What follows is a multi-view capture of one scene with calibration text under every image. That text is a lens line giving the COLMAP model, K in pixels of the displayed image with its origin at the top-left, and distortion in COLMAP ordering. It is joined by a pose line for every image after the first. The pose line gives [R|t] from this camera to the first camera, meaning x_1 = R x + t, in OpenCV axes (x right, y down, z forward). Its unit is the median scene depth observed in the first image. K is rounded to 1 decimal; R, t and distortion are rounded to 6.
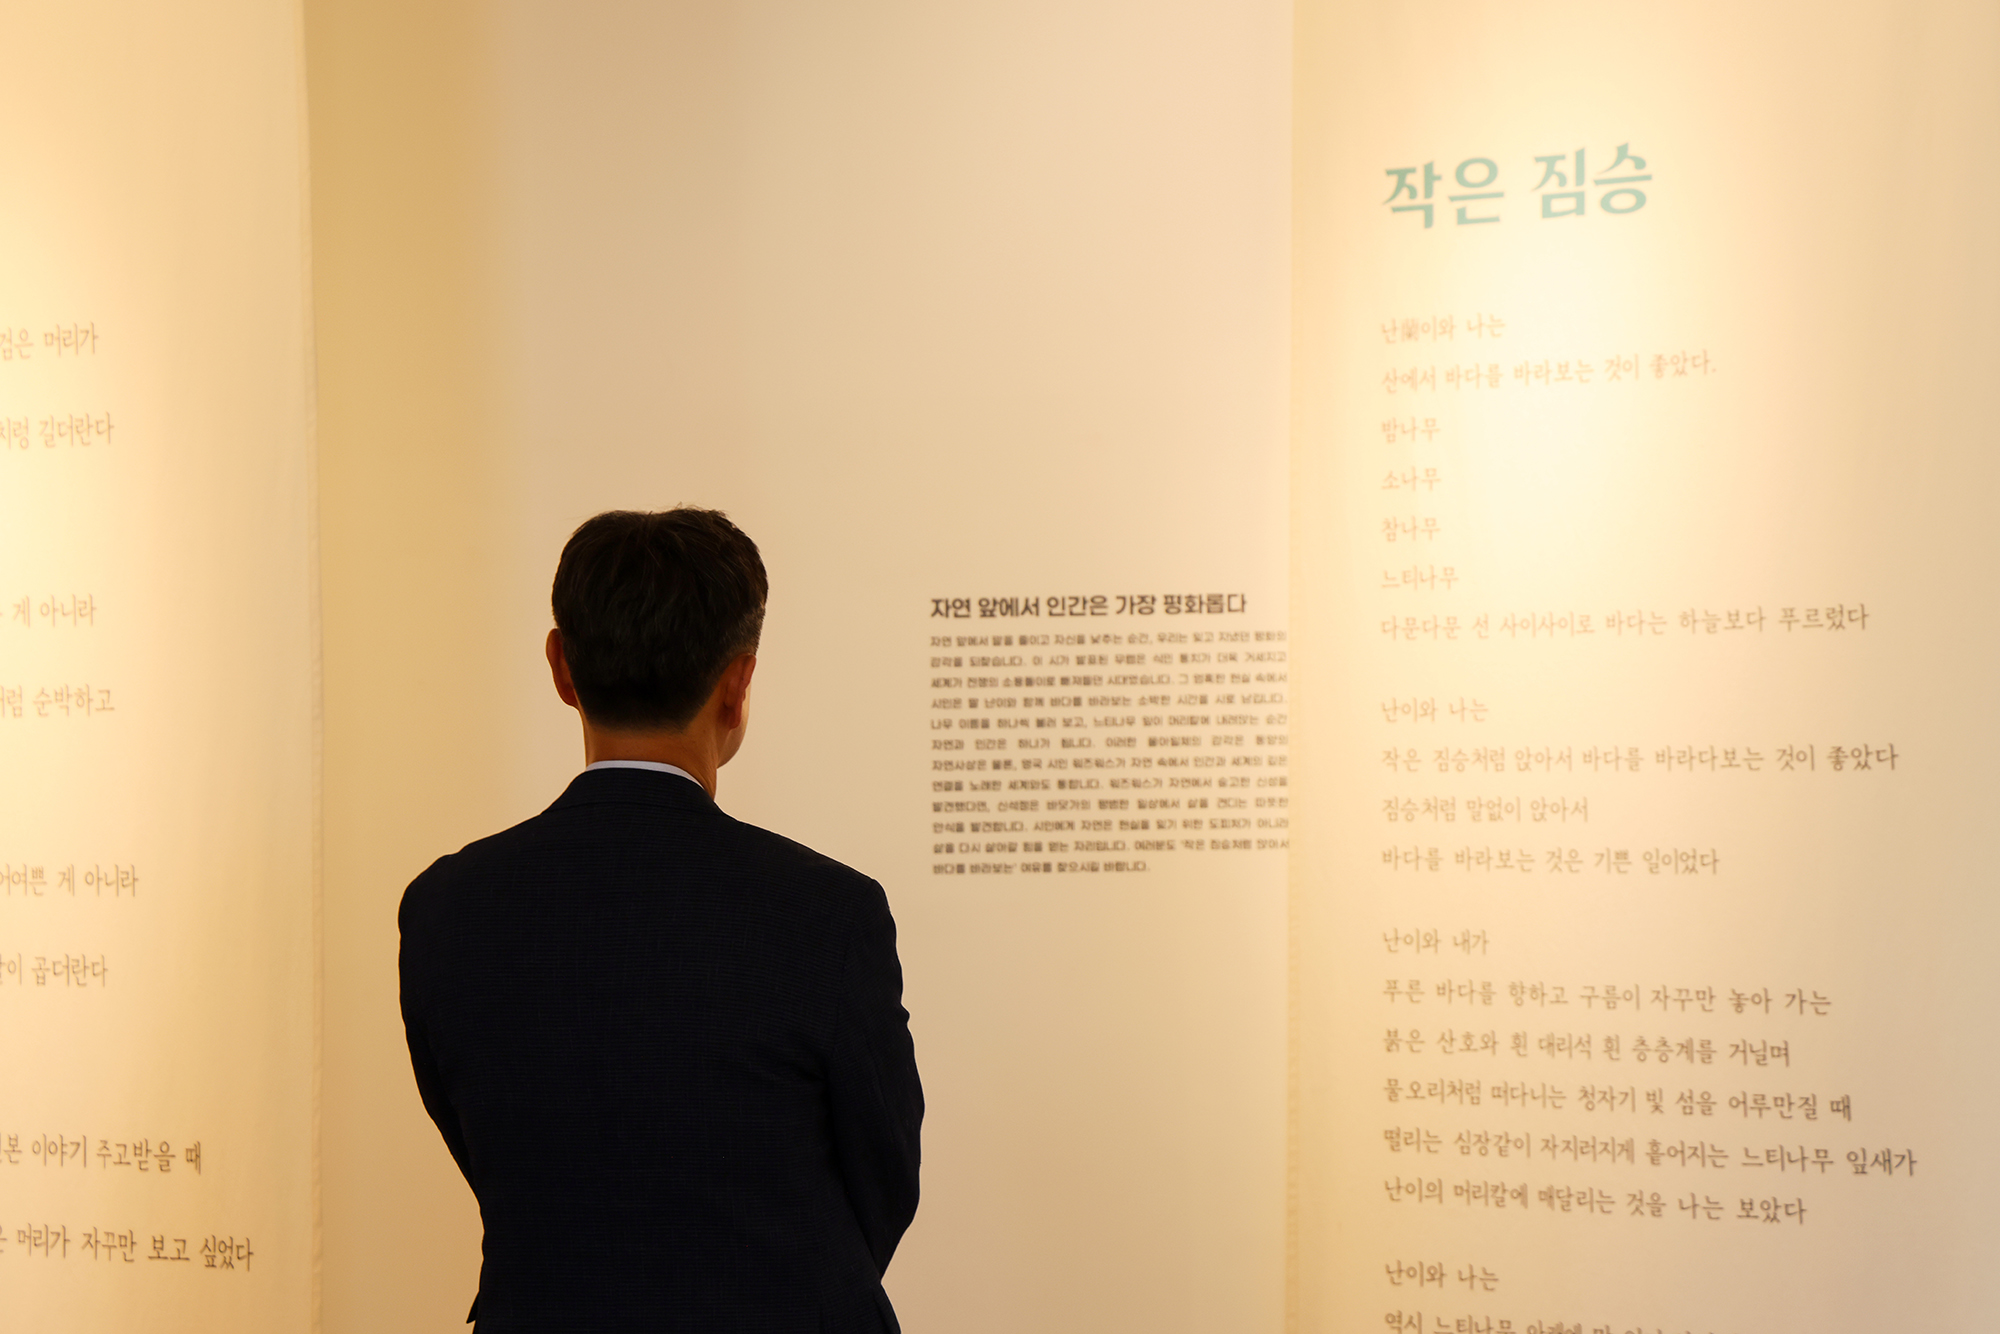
lens RADIAL K [[6041.4, 0, 998.0], [0, 6041.4, 670.2], [0, 0, 1]] dist [0.456542, 0.000000]
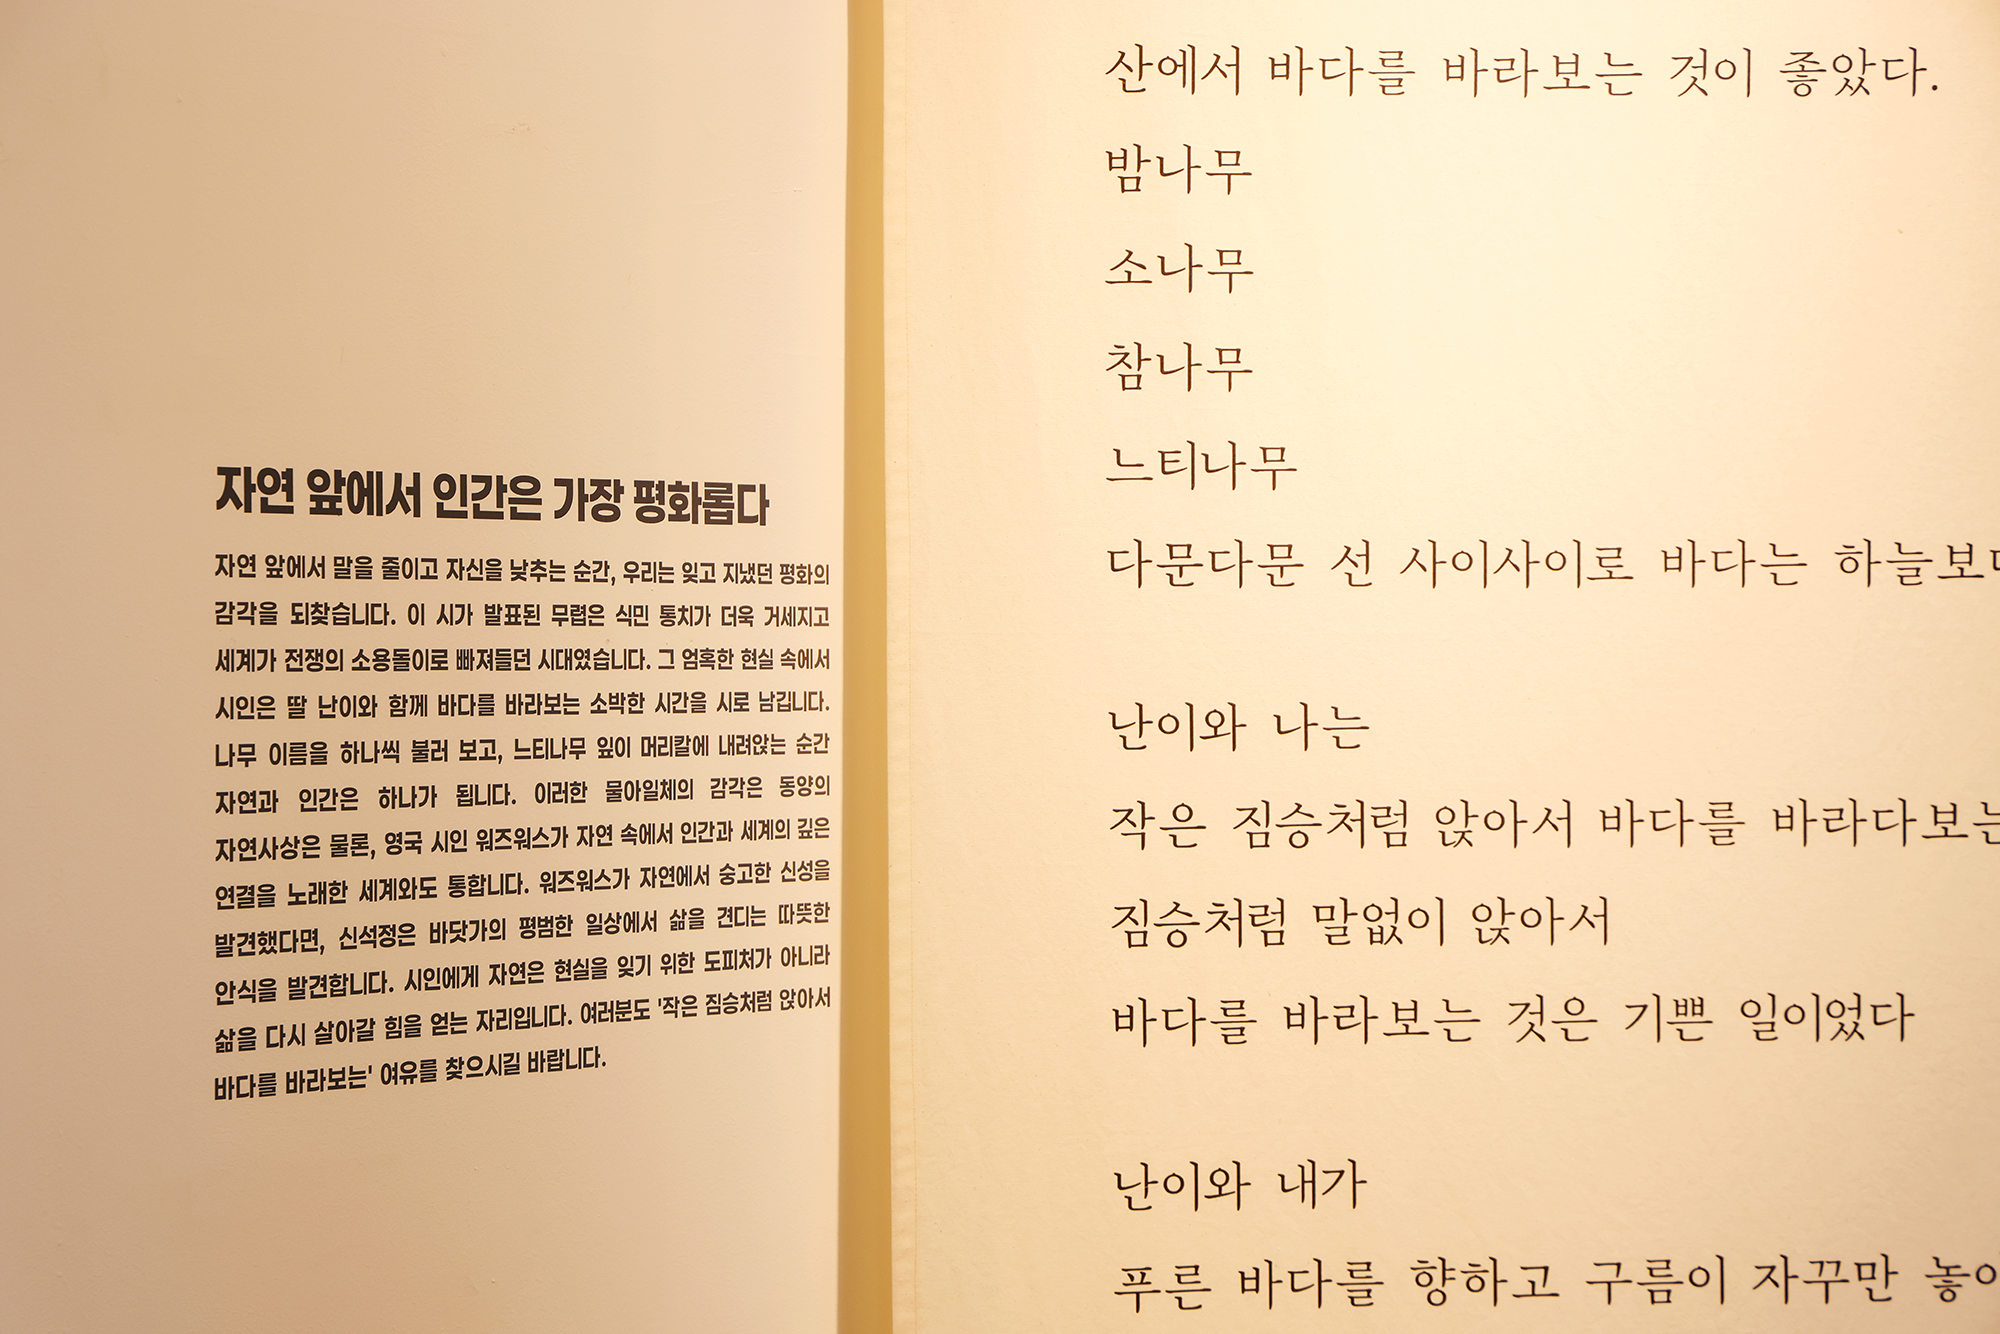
lens RADIAL K [[4847.8, 0, 996.8], [0, 4847.8, 677.7], [0, 0, 1]] dist [0.388725, 0.000000]
pose [[0.650757, 0.010438, 0.759214, -0.251183], [-0.010065, 0.999936, -0.005121, 0.004809], [-0.759219, -0.004309, 0.650821, 0.756085]]
